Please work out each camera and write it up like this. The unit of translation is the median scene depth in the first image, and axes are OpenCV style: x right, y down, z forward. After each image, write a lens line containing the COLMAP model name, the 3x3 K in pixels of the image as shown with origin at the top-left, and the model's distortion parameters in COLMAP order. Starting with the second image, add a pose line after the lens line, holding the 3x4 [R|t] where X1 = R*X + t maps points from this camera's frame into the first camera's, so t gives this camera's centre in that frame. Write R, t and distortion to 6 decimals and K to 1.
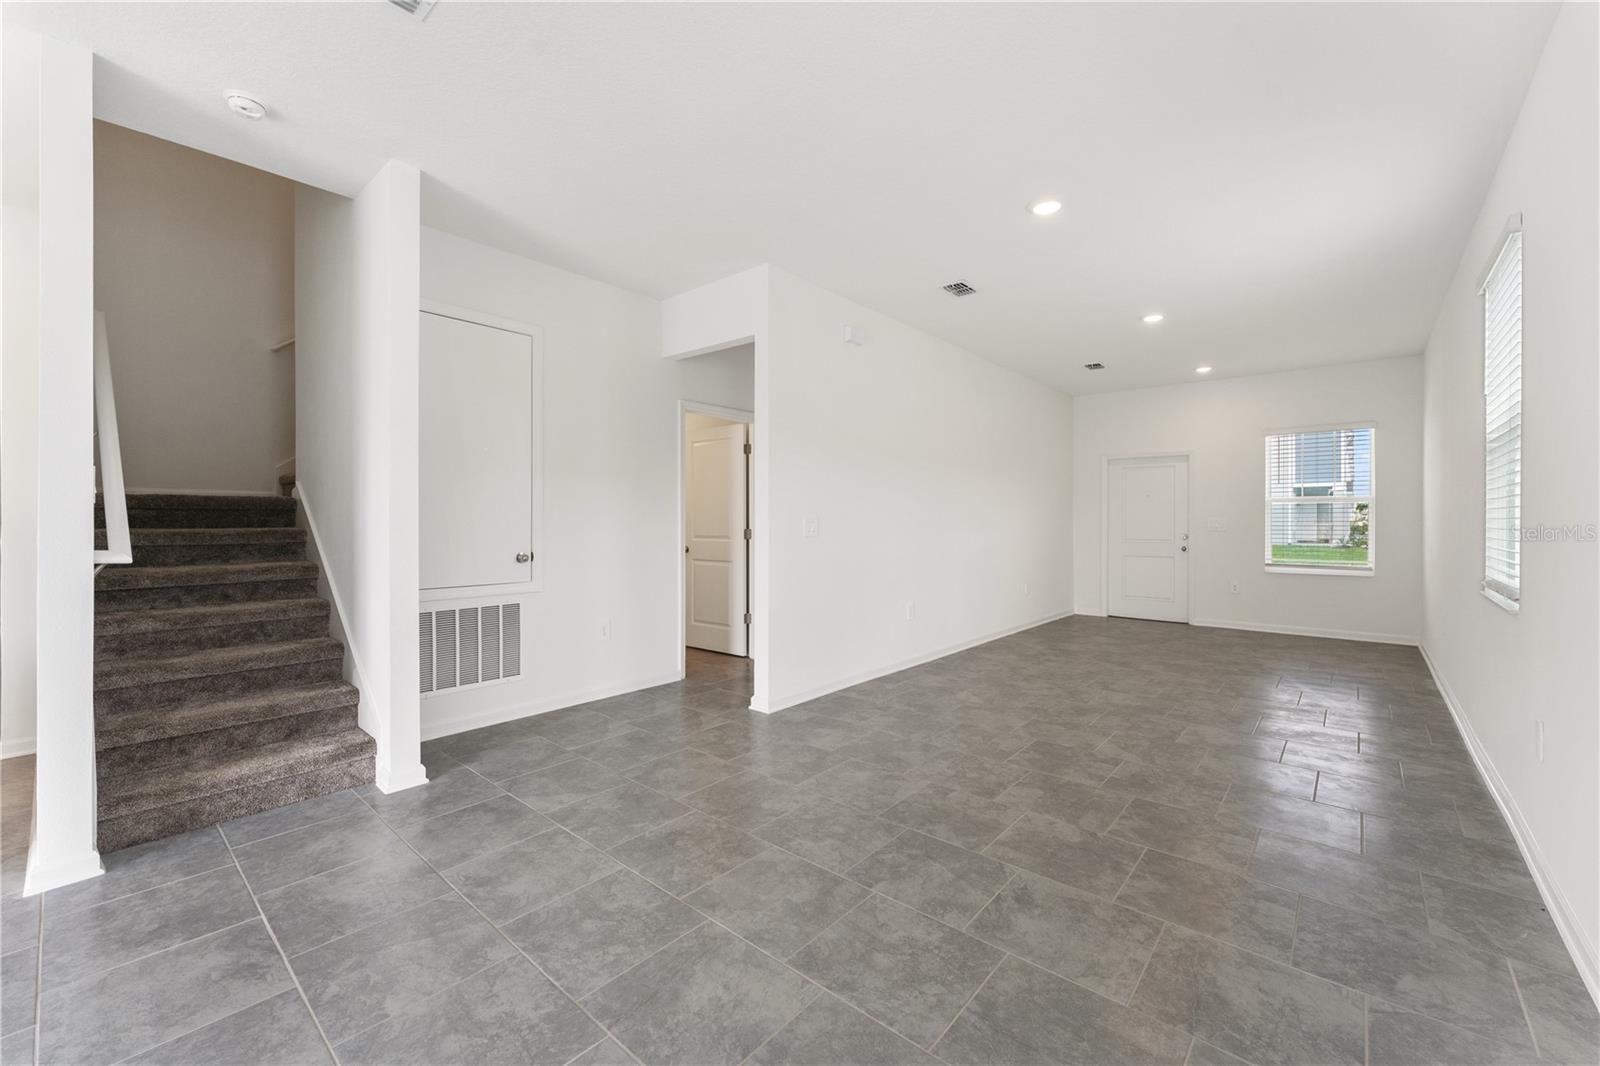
lens RADIAL K [[643.7, 0, 793.2], [0, 643.7, 524.0], [0, 0, 1]] dist [0.001011, 0.000335]
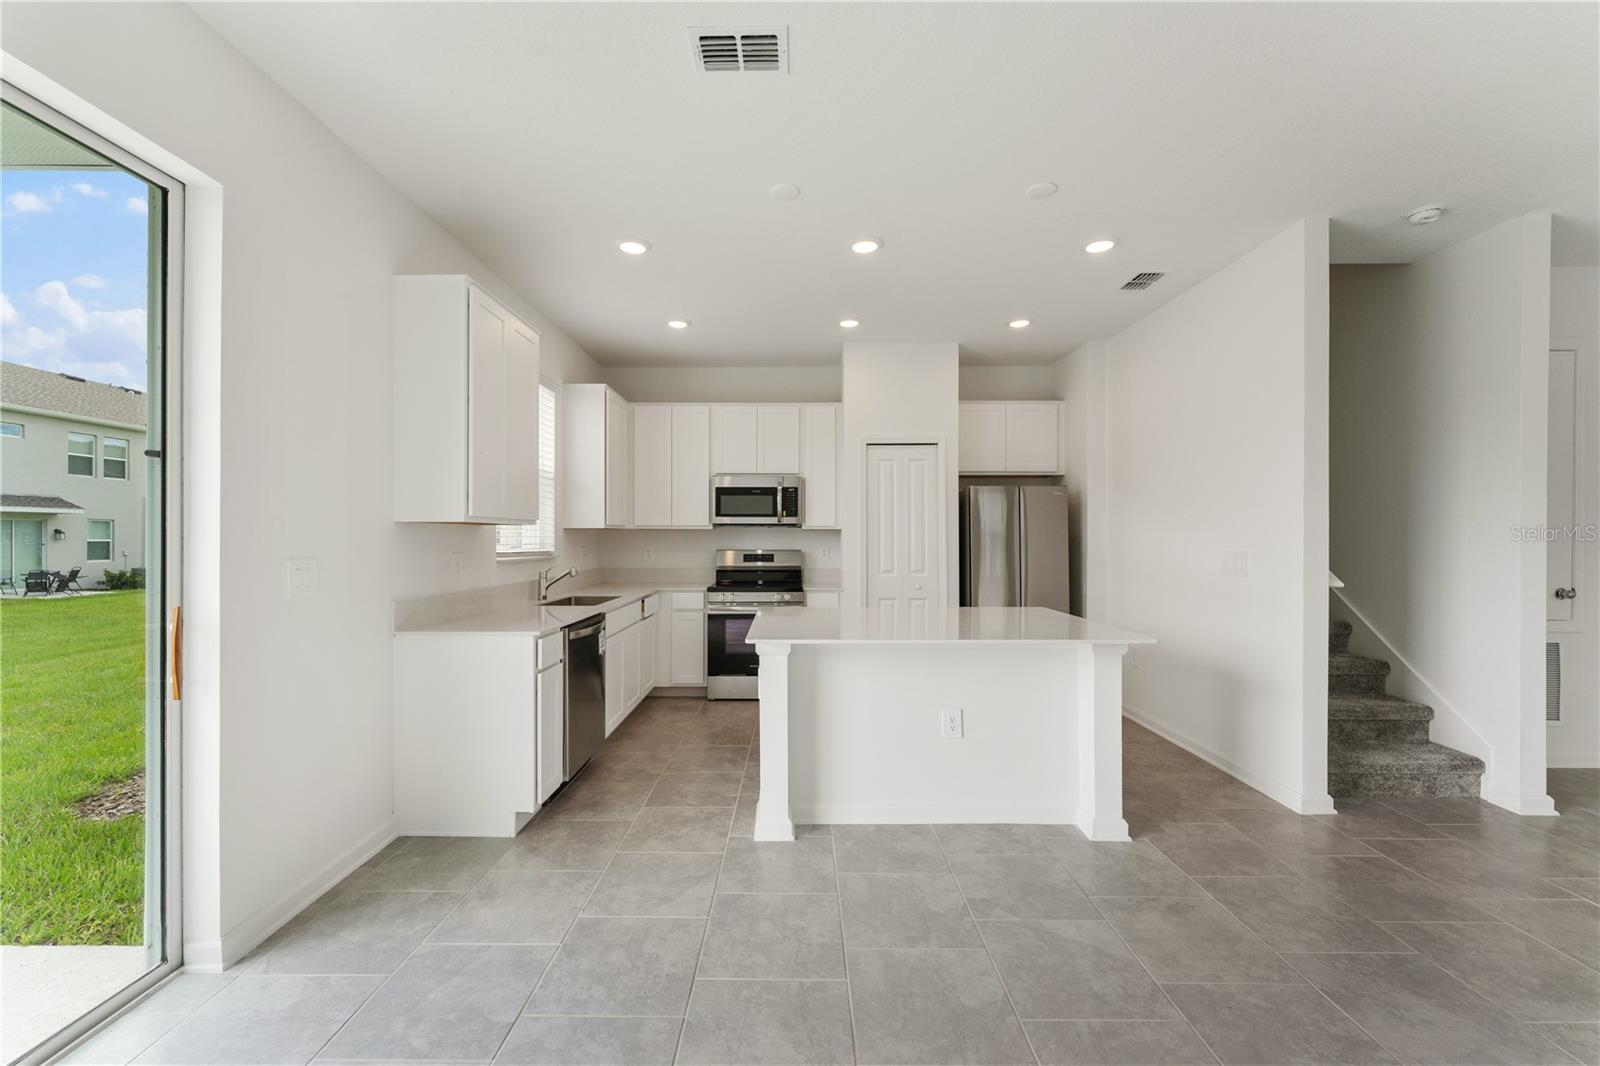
lens RADIAL K [[640.6, 0, 793.4], [0, 640.6, 537.5], [0, 0, 1]] dist [0.000700, 0.000025]
pose [[0.653034, 0.002382, -0.757324, -0.591489], [-0.005320, 0.999985, -0.001441, -0.026179], [0.757310, 0.004970, 0.653037, -0.569141]]
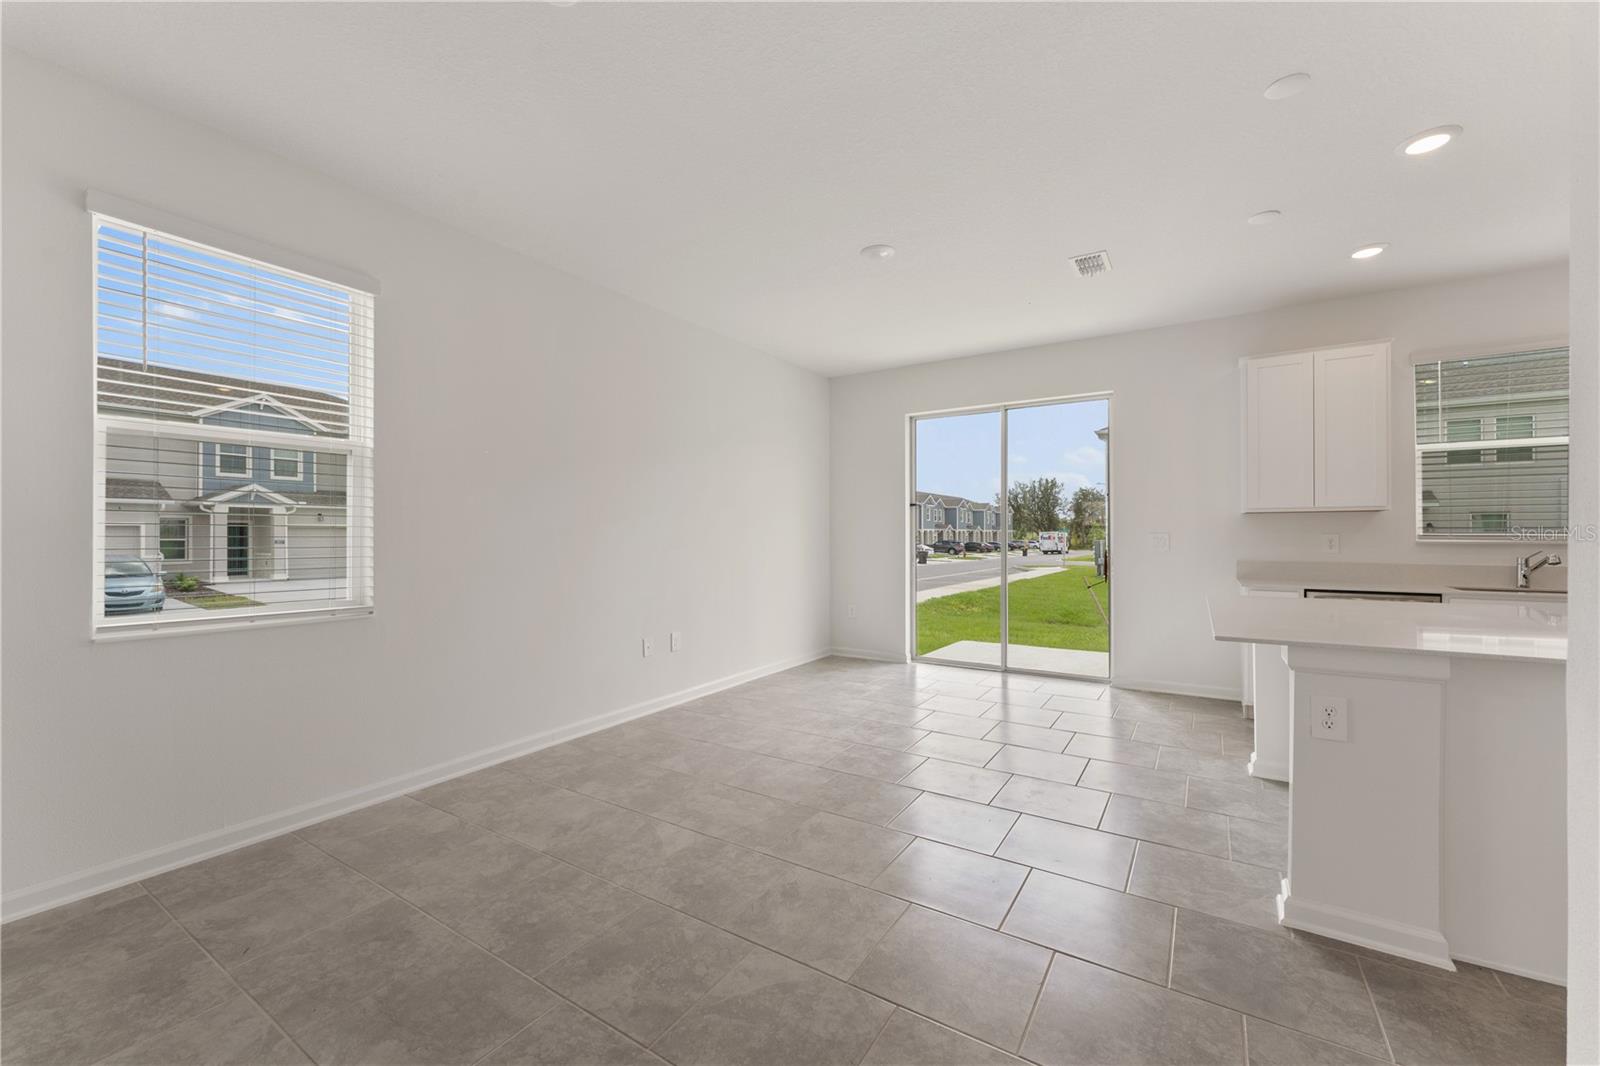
lens RADIAL K [[637.9, 0, 791.3], [0, 637.9, 529.5], [0, 0, 1]] dist [0.001327, 0.000384]
pose [[-0.990019, 0.002888, -0.140907, -0.369039], [0.003245, 0.999992, -0.002305, -0.007462], [0.140899, -0.002740, -0.990020, 0.993301]]
